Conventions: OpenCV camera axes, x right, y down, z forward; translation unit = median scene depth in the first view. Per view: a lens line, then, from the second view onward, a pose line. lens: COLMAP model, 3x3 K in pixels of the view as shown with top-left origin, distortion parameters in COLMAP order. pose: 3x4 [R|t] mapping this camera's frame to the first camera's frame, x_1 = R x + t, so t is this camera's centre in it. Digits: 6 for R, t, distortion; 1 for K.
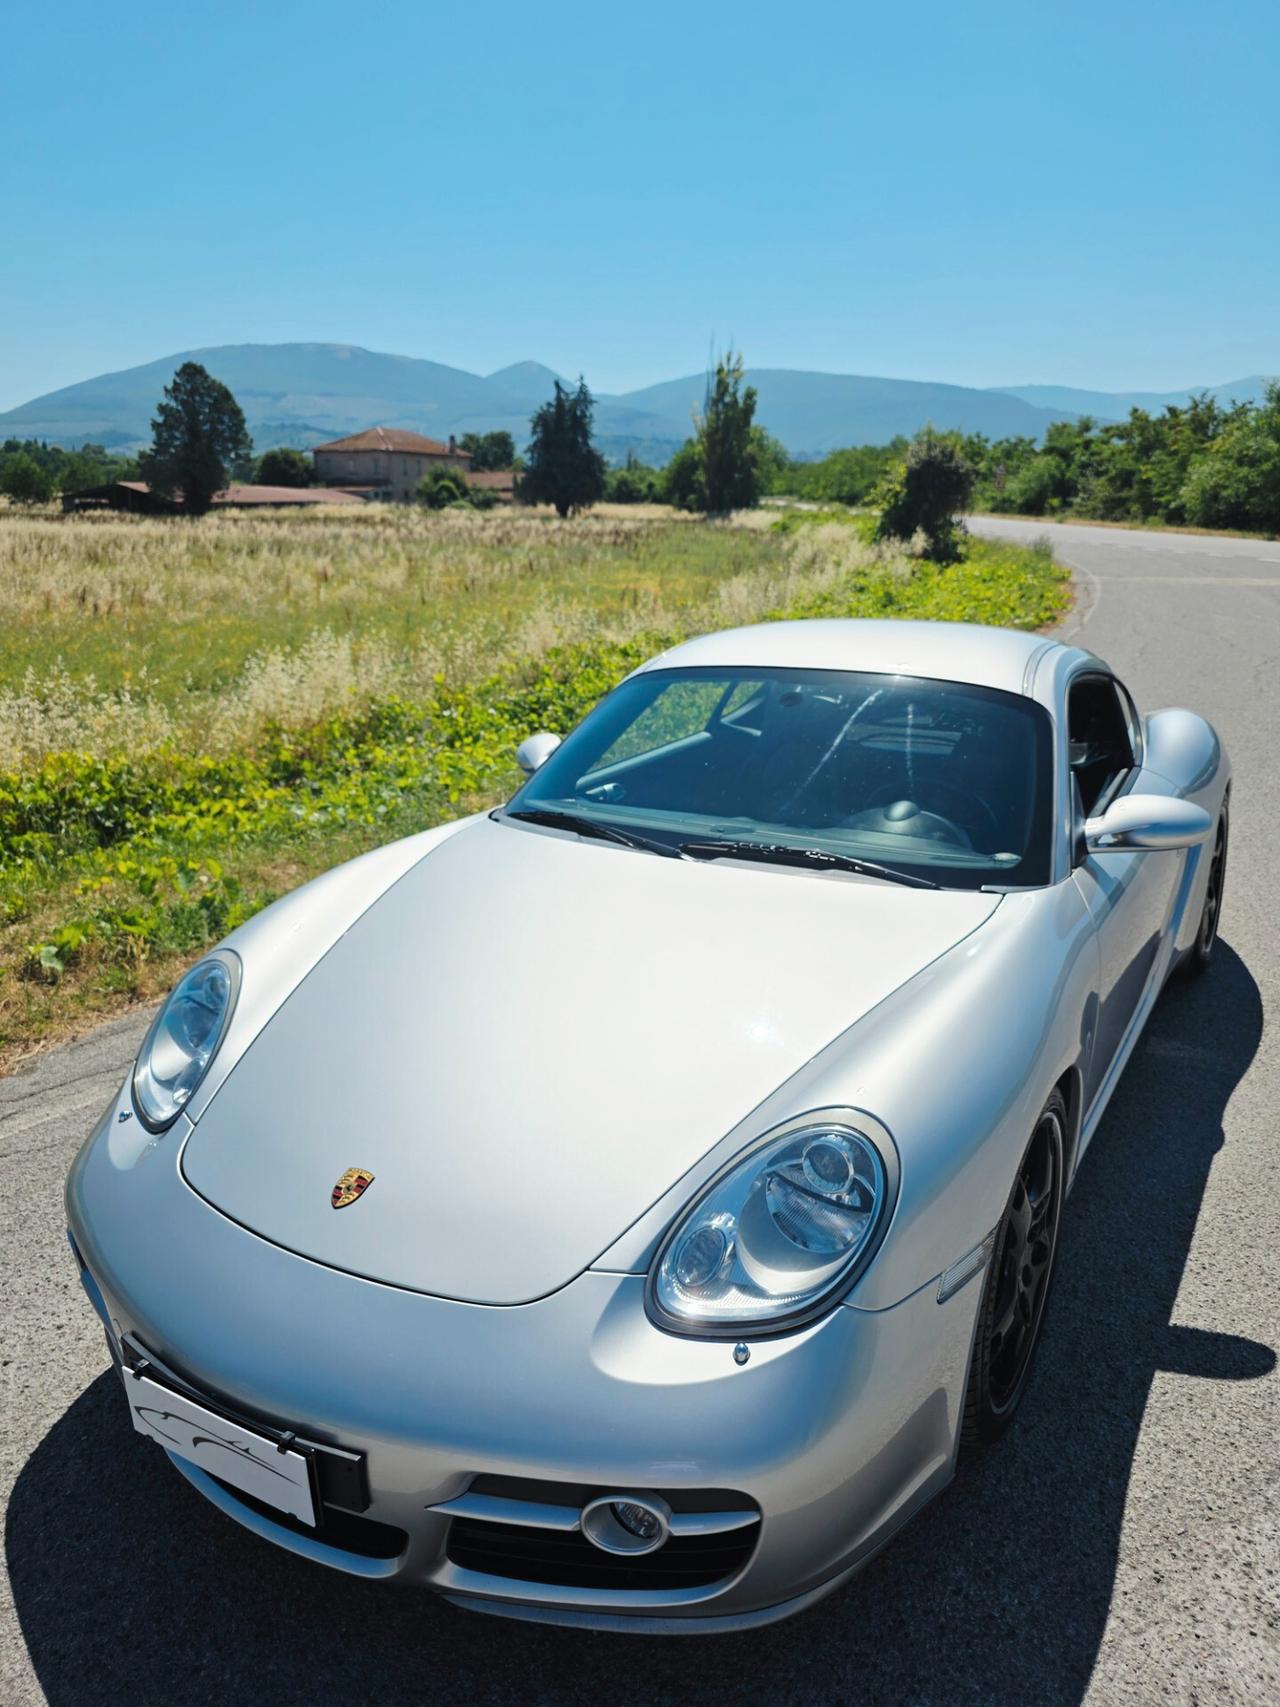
lens RADIAL K [[1162.8, 0, 633.0], [0, 1162.8, 881.2], [0, 0, 1]] dist [0.035850, -0.036528]
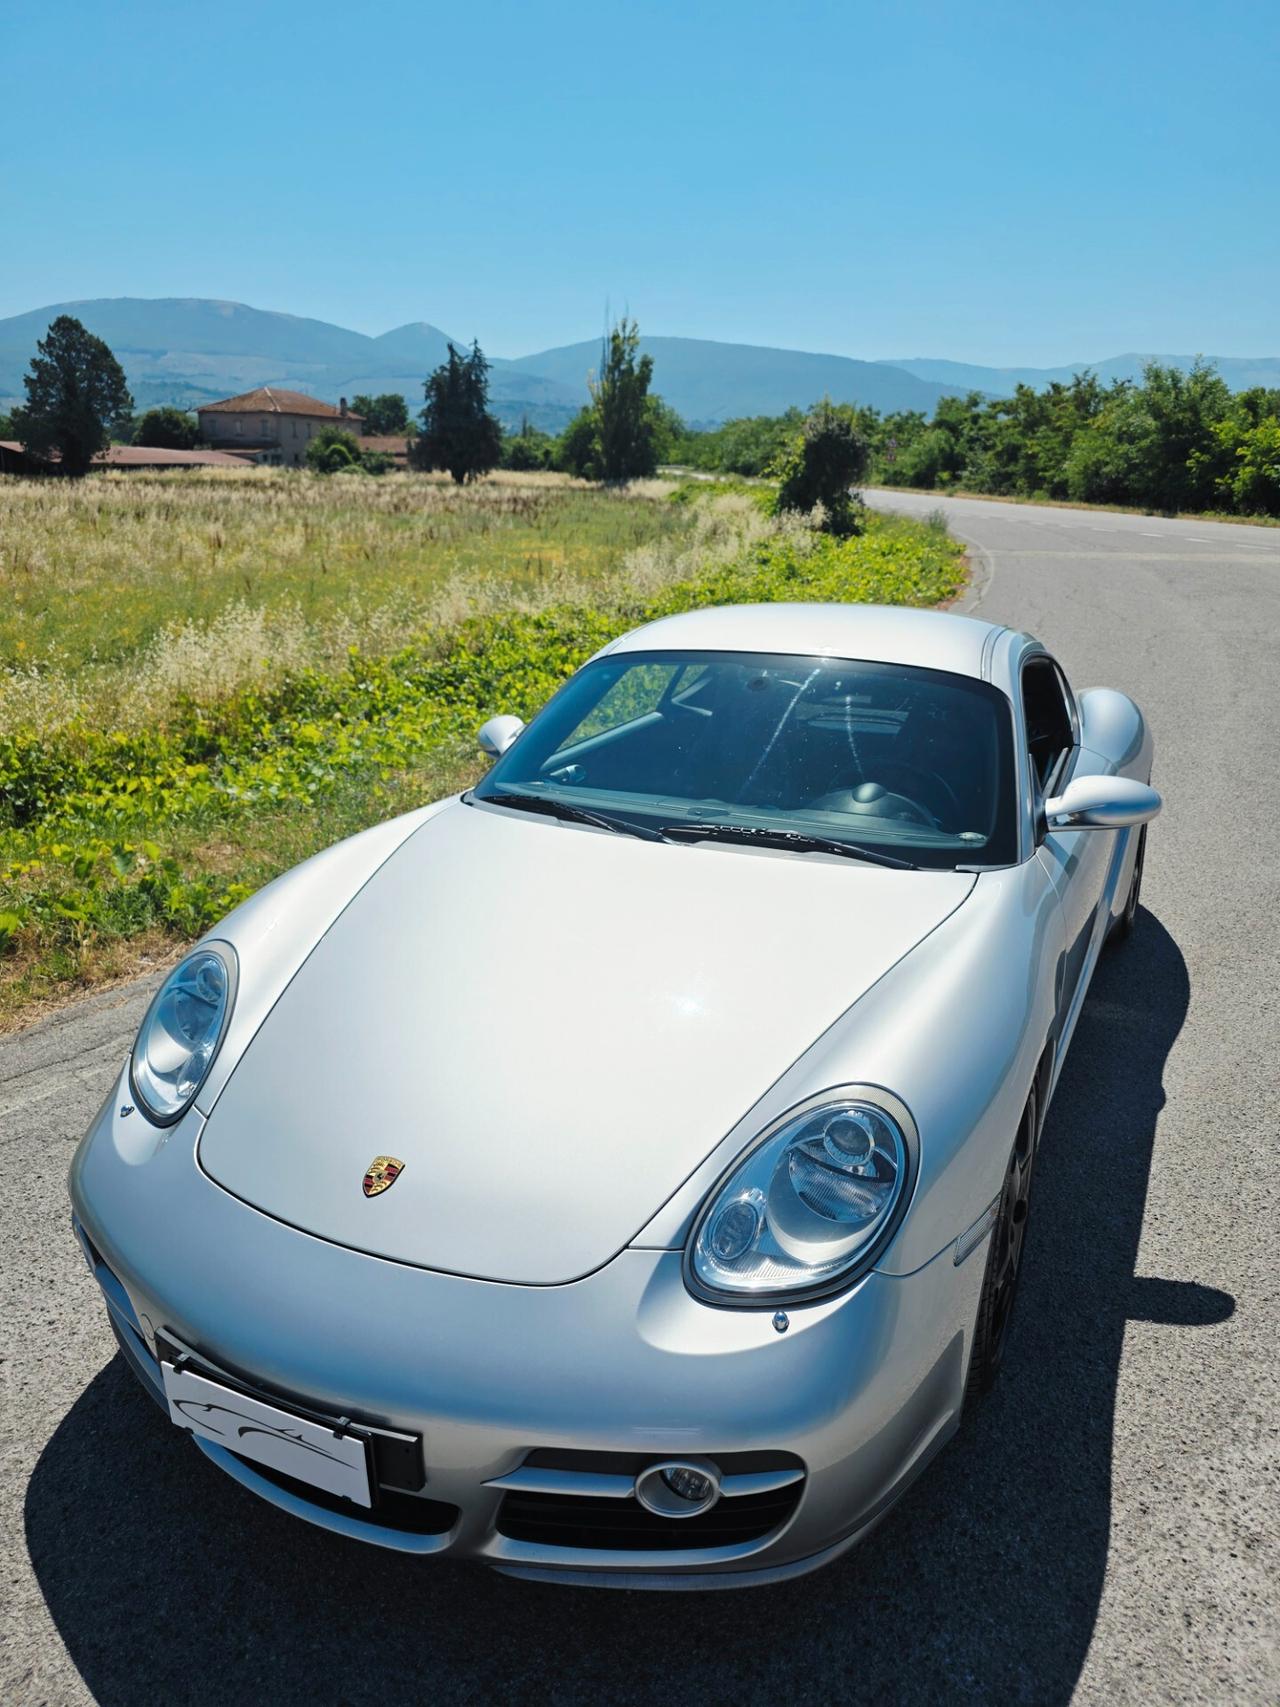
lens RADIAL K [[1162.8, 0, 625.5], [0, 1162.8, 865.9], [0, 0, 1]] dist [0.035850, -0.036528]
pose [[0.996668, -0.014299, 0.080301, -0.025463], [0.013172, 0.999807, 0.014547, -0.004547], [-0.080494, -0.013441, 0.996664, -0.006662]]
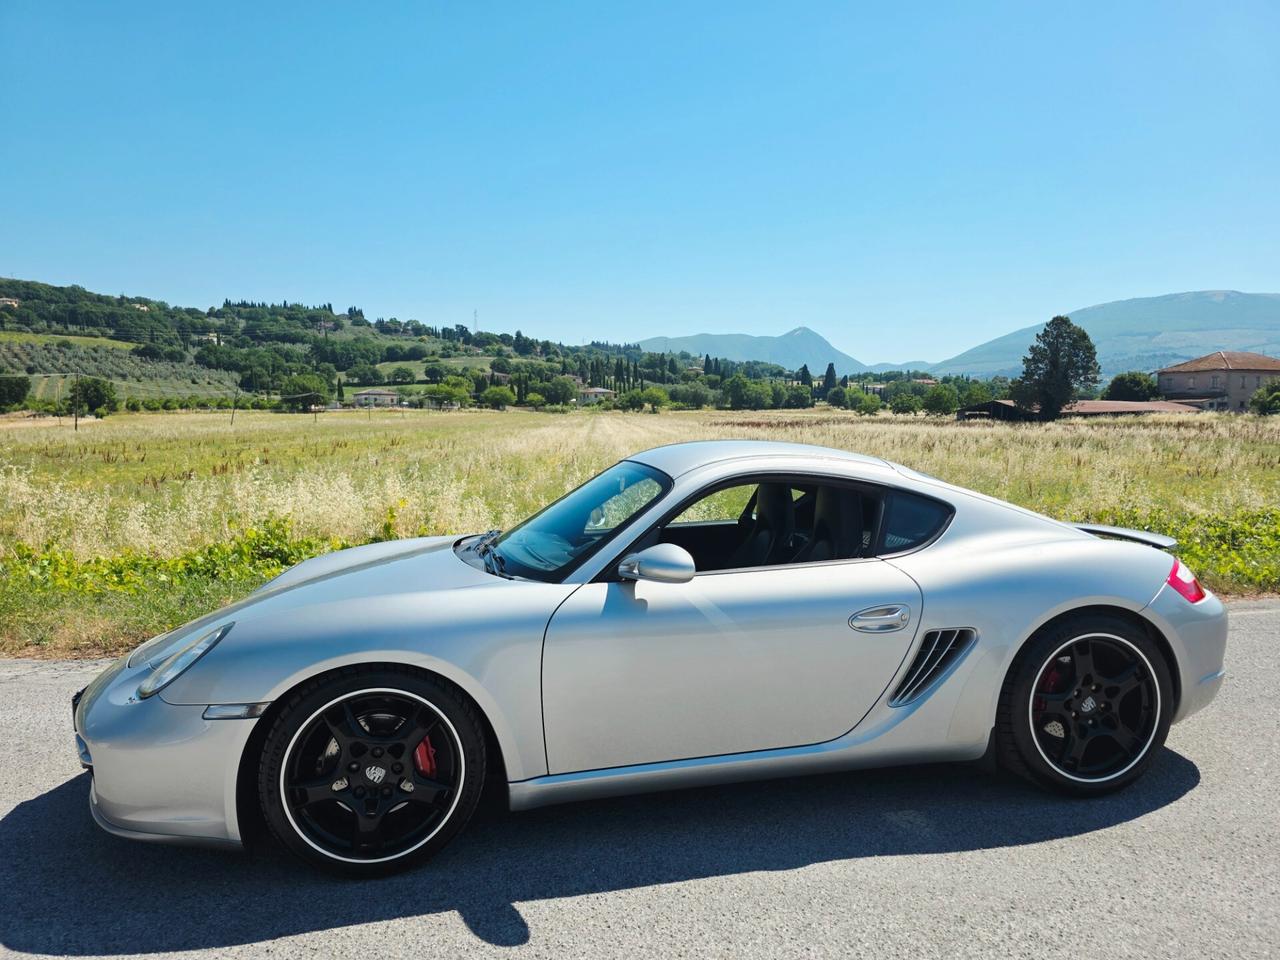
lens RADIAL K [[871.9, 0, 633.7], [0, 871.9, 485.2], [0, 0, 1]] dist [0.035850, -0.036528]
pose [[0.670579, 0.050696, -0.740104, 0.405918], [-0.222002, 0.965655, -0.135001, 0.003716], [0.707841, 0.254833, 0.658803, 0.092493]]
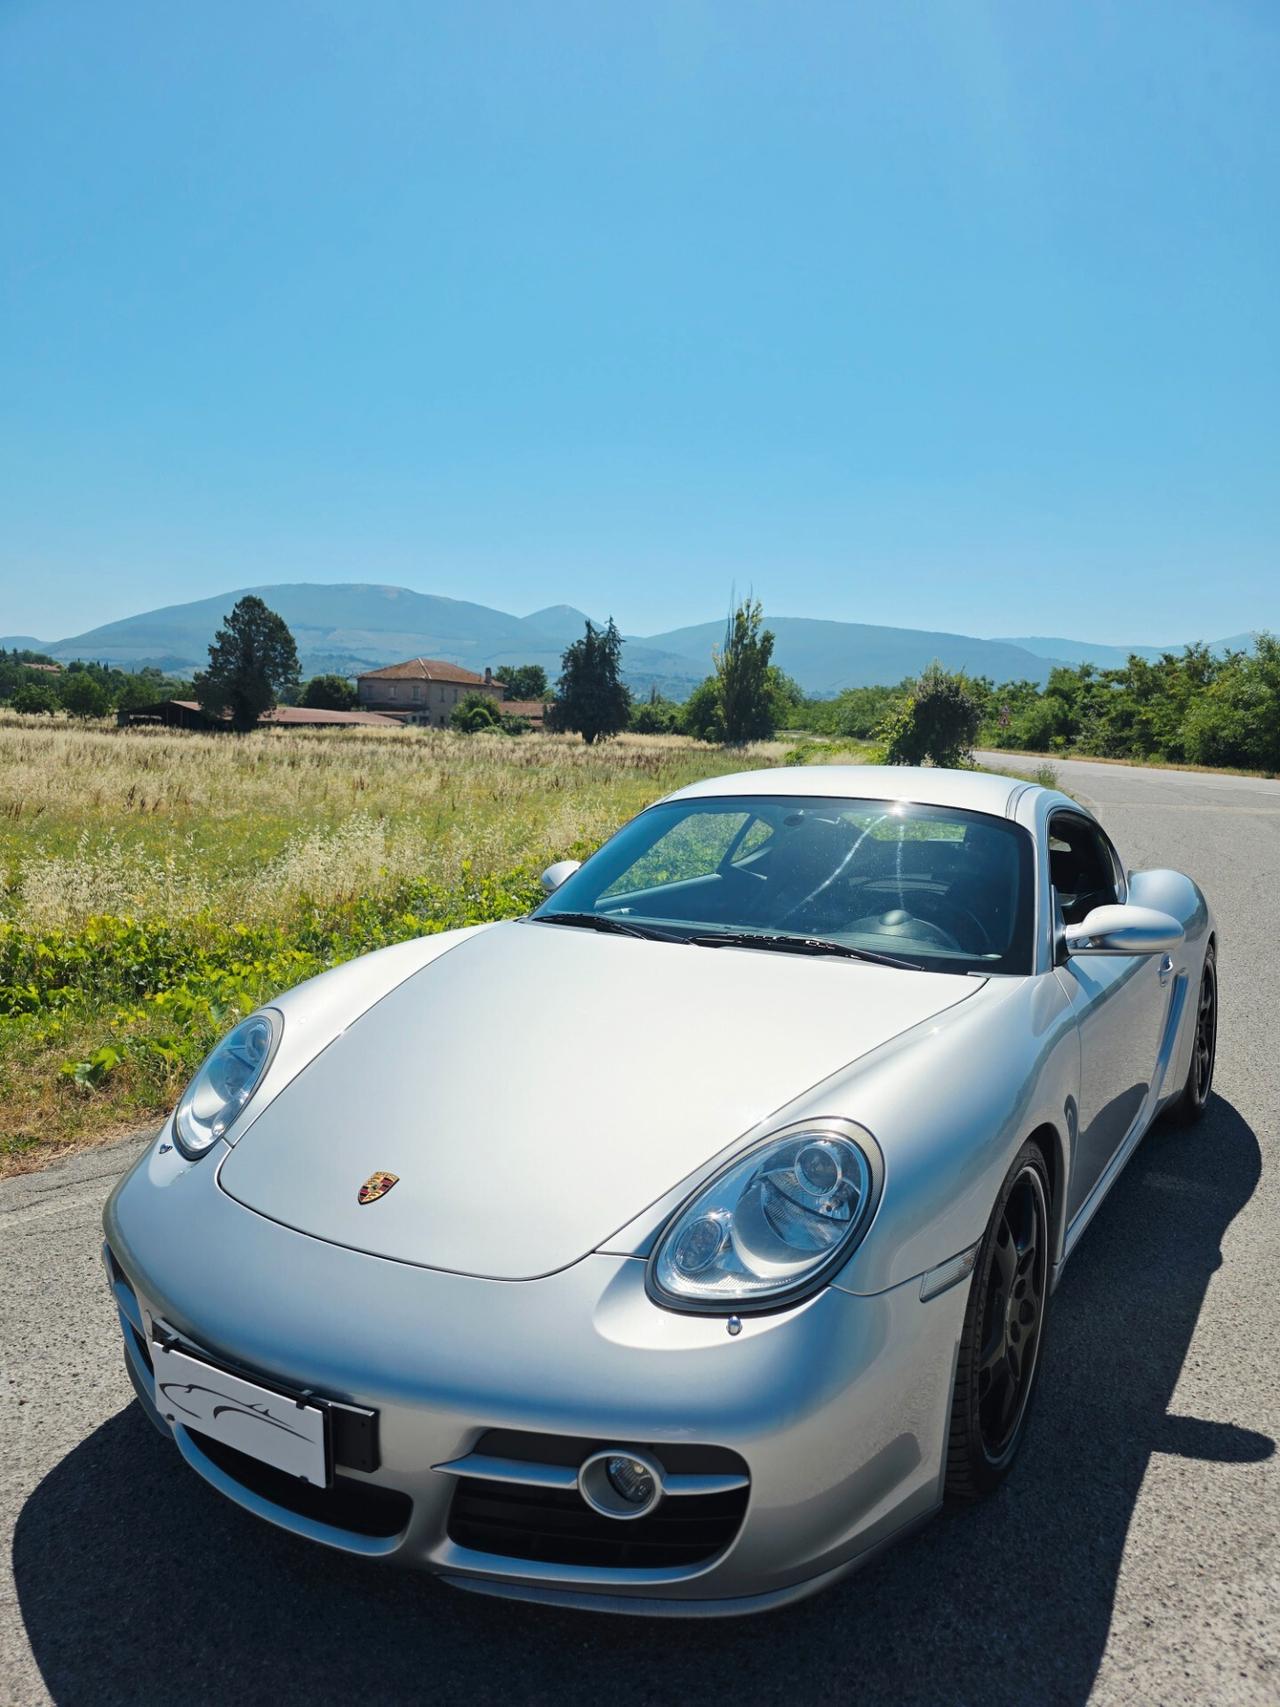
lens RADIAL K [[1162.8, 0, 628.7], [0, 1162.8, 879.8], [0, 0, 1]] dist [0.035850, -0.036528]
pose [[0.999366, 0.029493, -0.019944, 0.001226], [-0.032743, 0.981328, -0.189532, 0.042537], [0.013982, 0.190065, 0.981672, -0.027222]]
